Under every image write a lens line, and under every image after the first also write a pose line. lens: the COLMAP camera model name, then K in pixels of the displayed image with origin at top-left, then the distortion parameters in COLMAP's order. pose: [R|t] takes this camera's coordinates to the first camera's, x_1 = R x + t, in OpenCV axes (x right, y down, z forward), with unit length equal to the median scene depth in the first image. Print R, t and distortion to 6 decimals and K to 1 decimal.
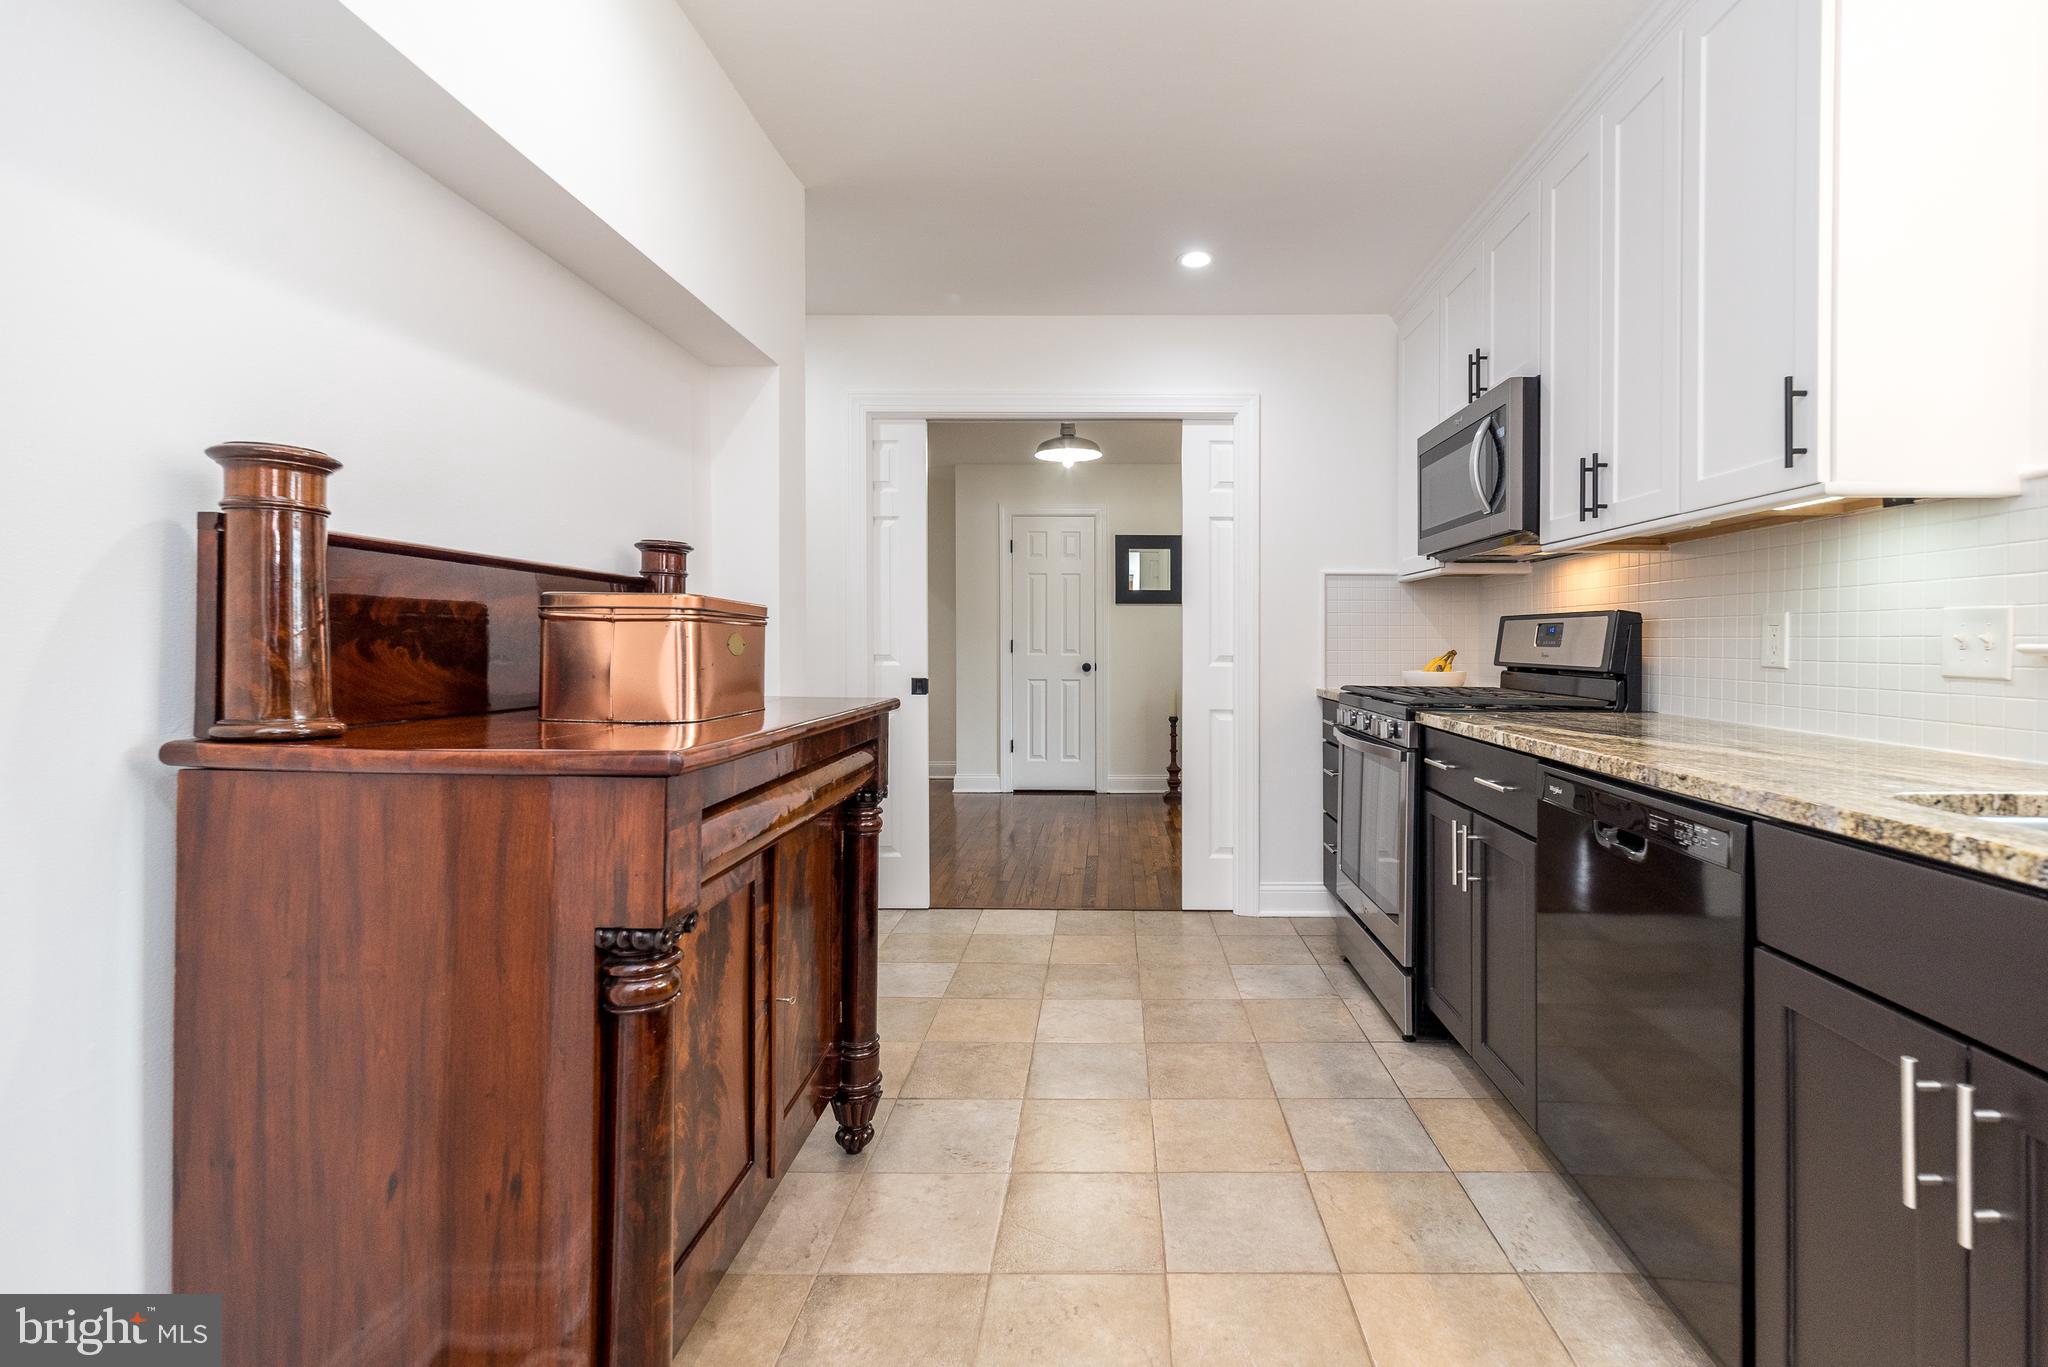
lens RADIAL K [[929.2, 0, 1083.3], [0, 929.2, 653.2], [0, 0, 1]] dist [0.001350, -0.000055]
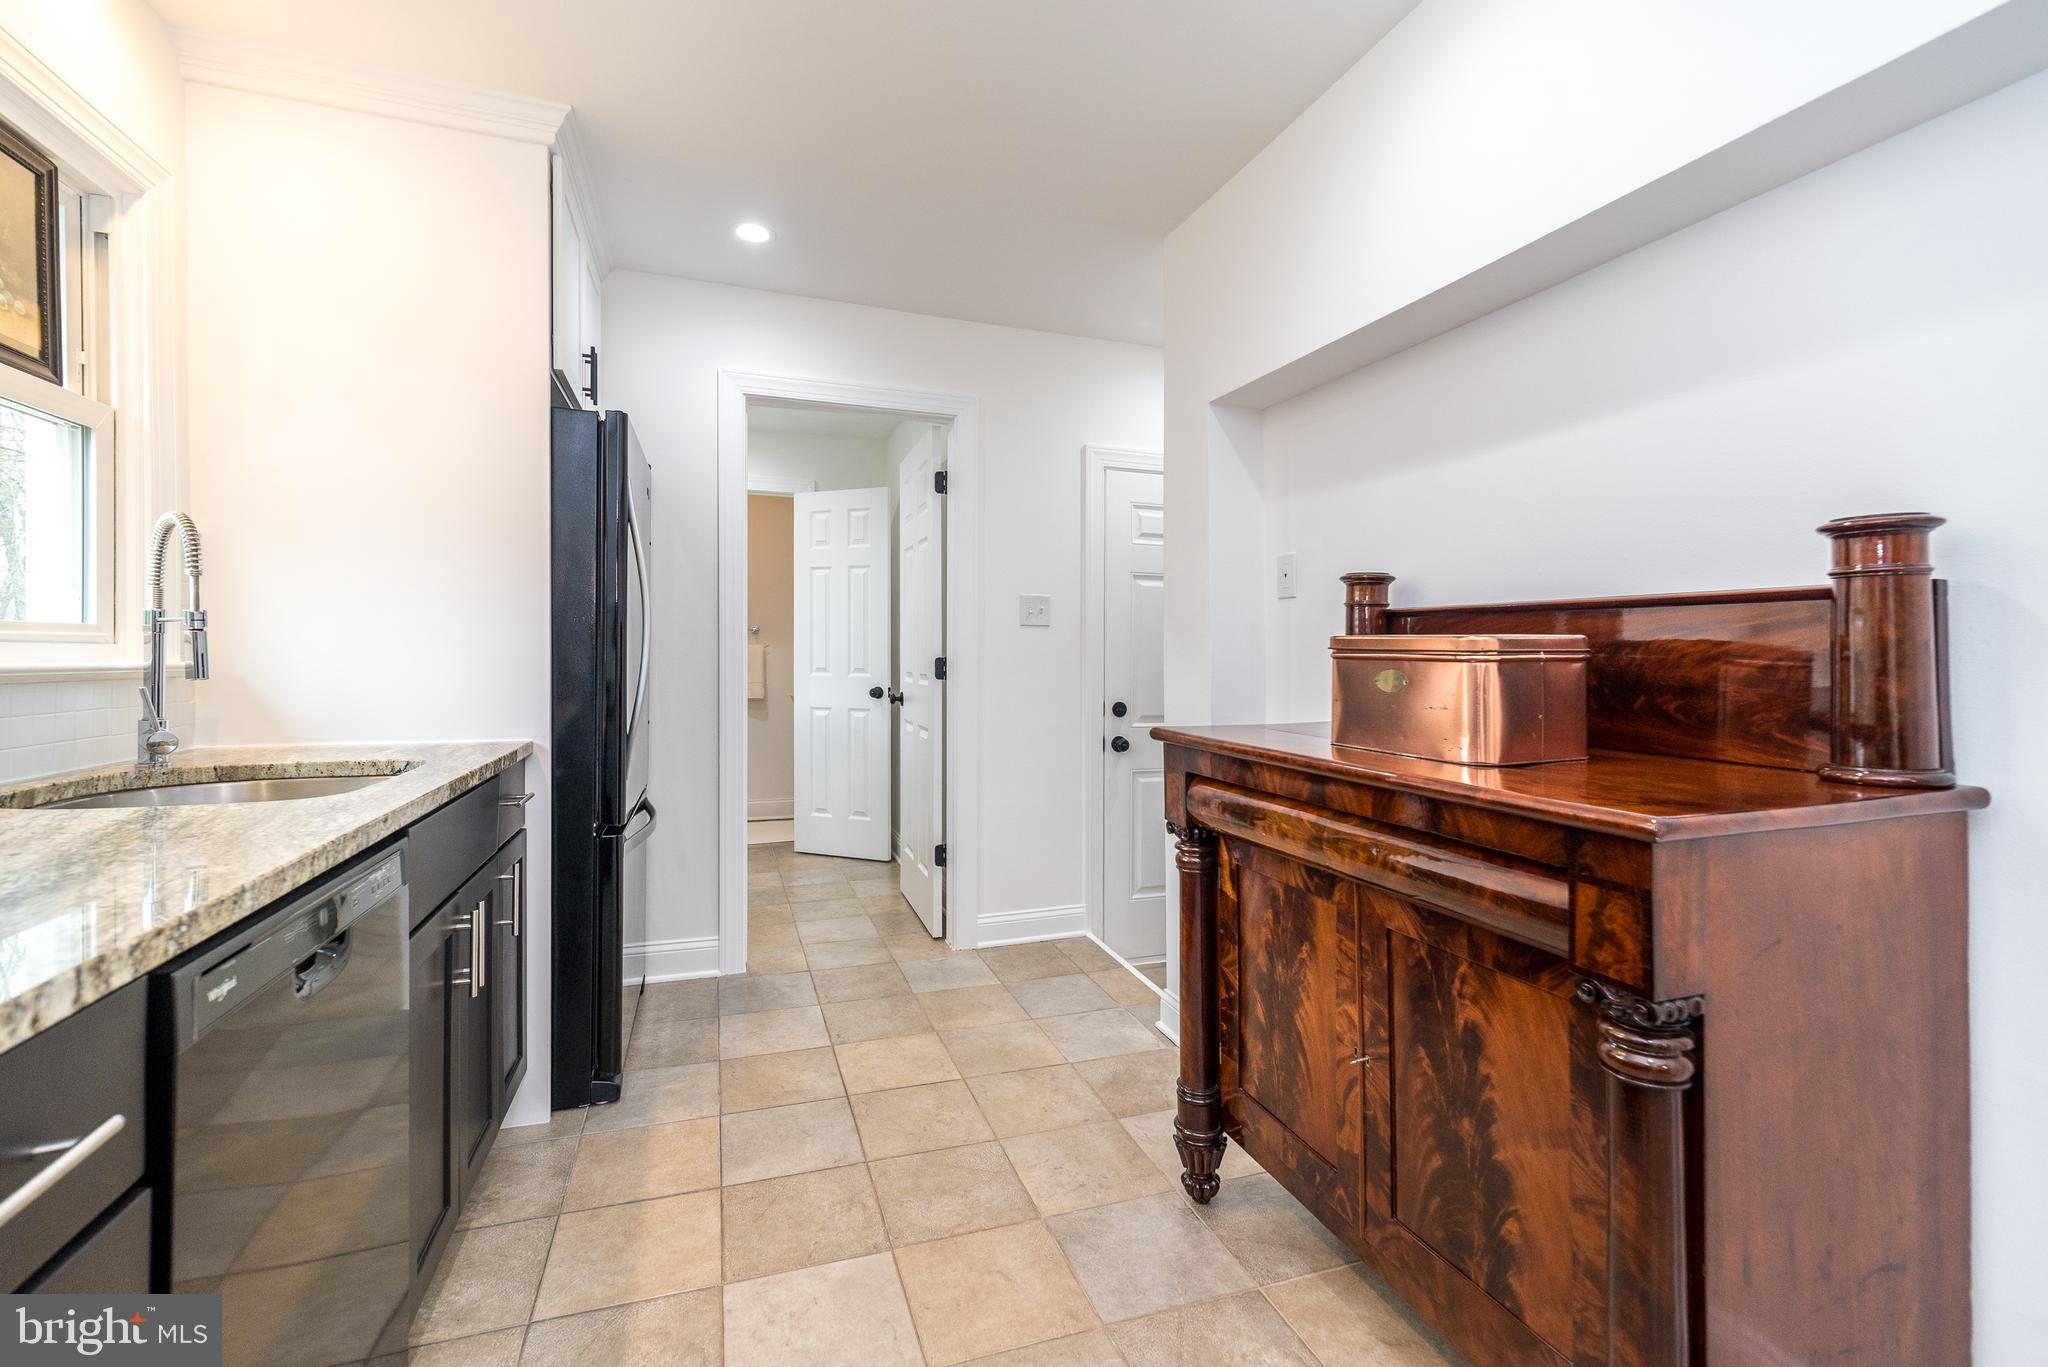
lens RADIAL K [[900.8, 0, 1031.4], [0, 900.8, 649.0], [0, 0, 1]] dist [0.010395, 0.000036]
pose [[-0.934384, -0.014273, -0.355982, 0.200834], [-0.016698, 0.999854, 0.003740, -0.025121], [0.355877, 0.009439, -0.934485, 1.102122]]
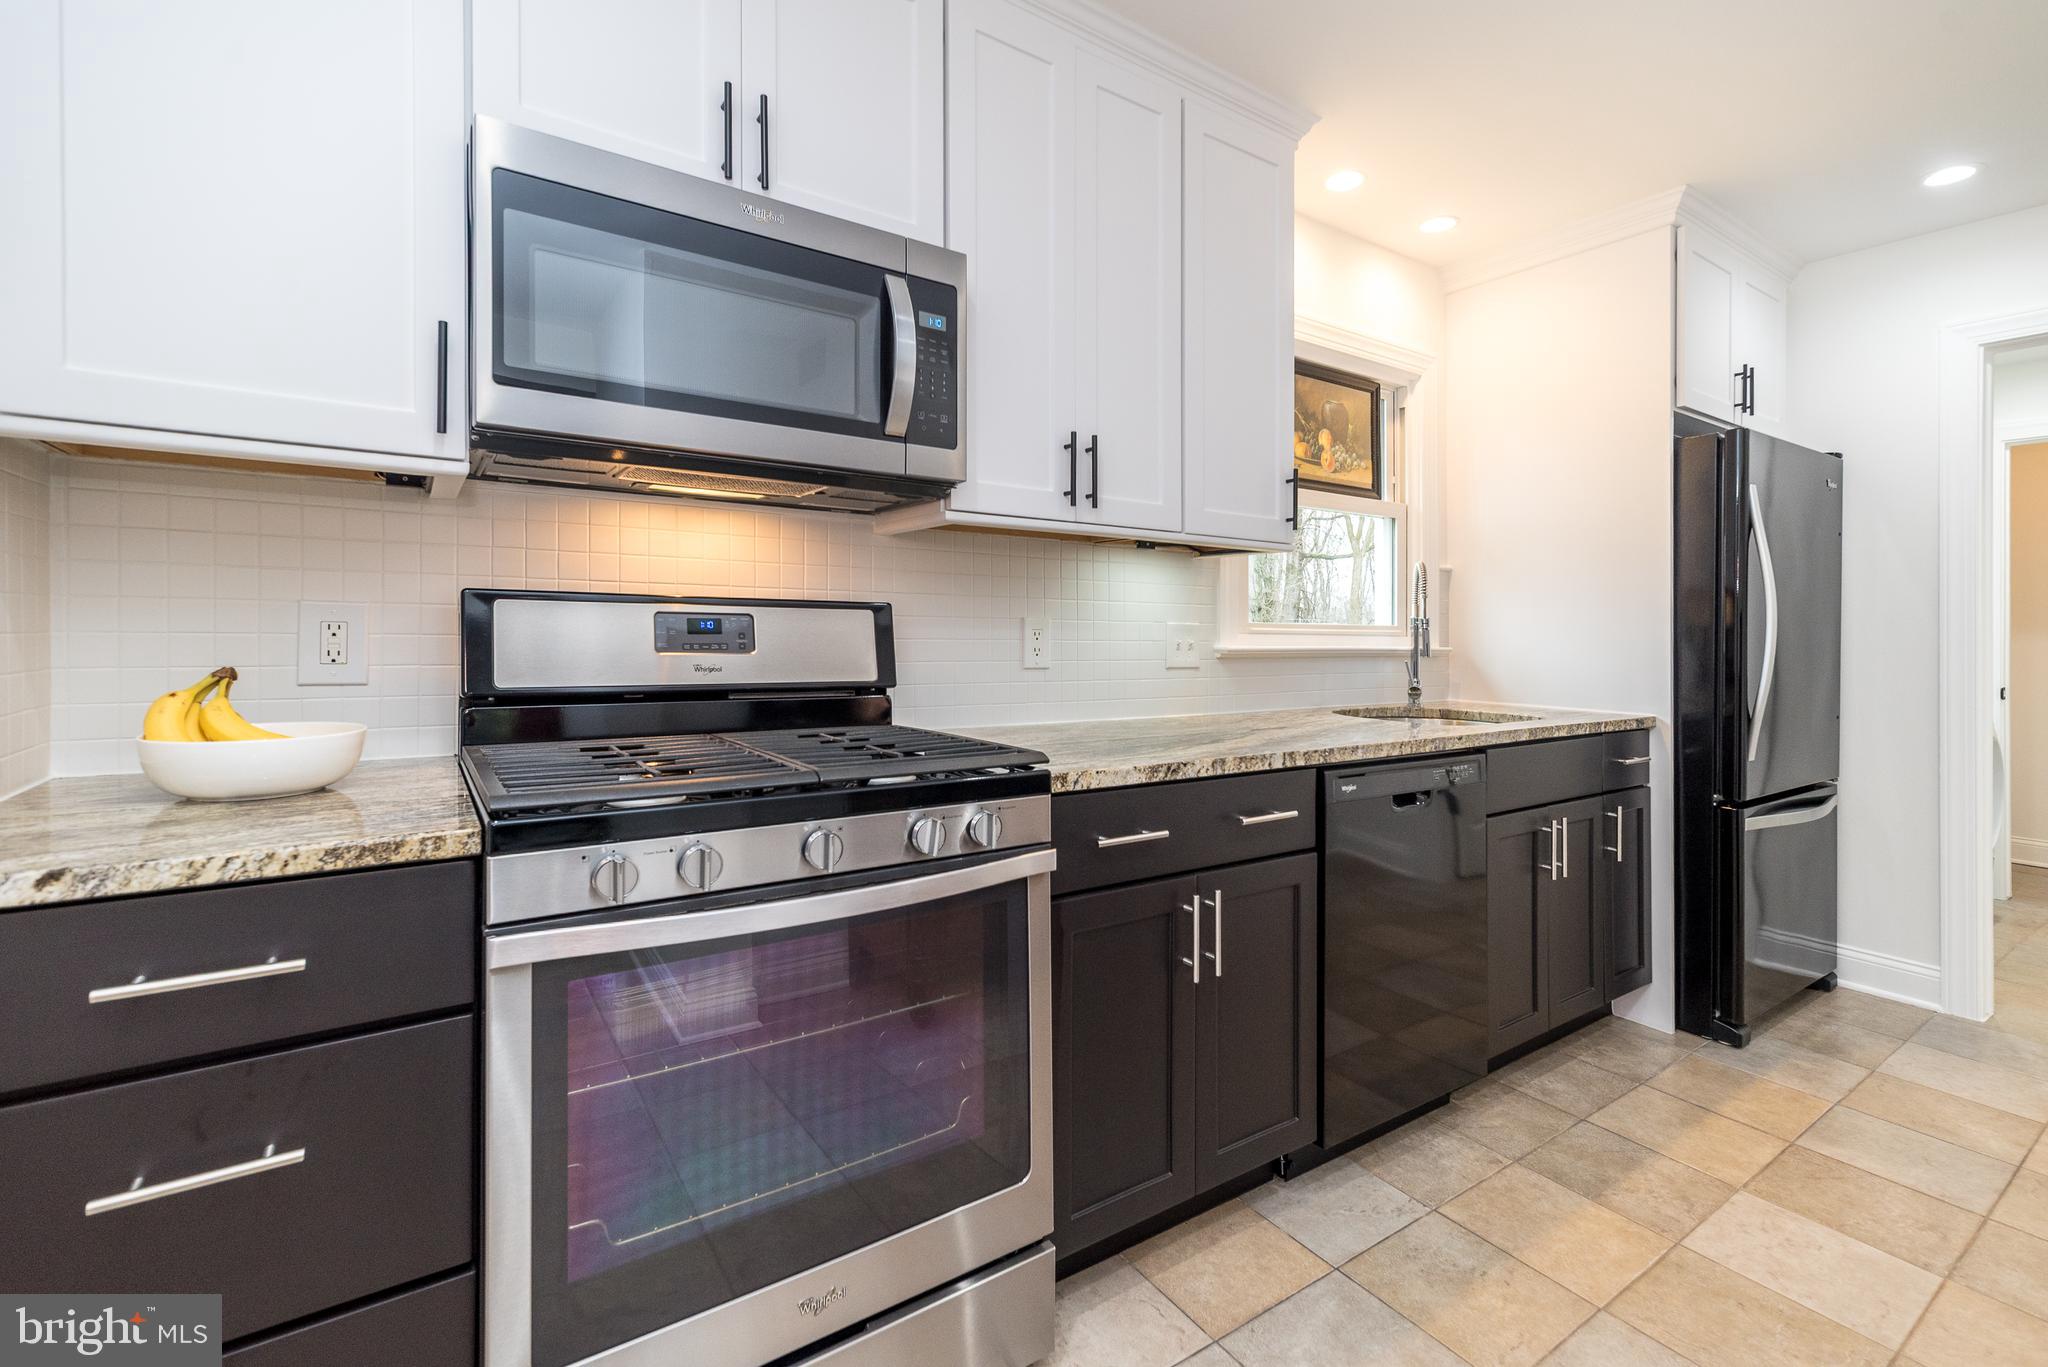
lens RADIAL K [[909.6, 0, 1031.6], [0, 909.6, 610.5], [0, 0, 1]] dist [0.001642, 0.000031]
pose [[-0.587903, 0.005567, 0.808912, -0.097806], [-0.005635, 0.999924, -0.010977, -0.033691], [-0.808912, -0.011011, -0.587827, 1.347489]]
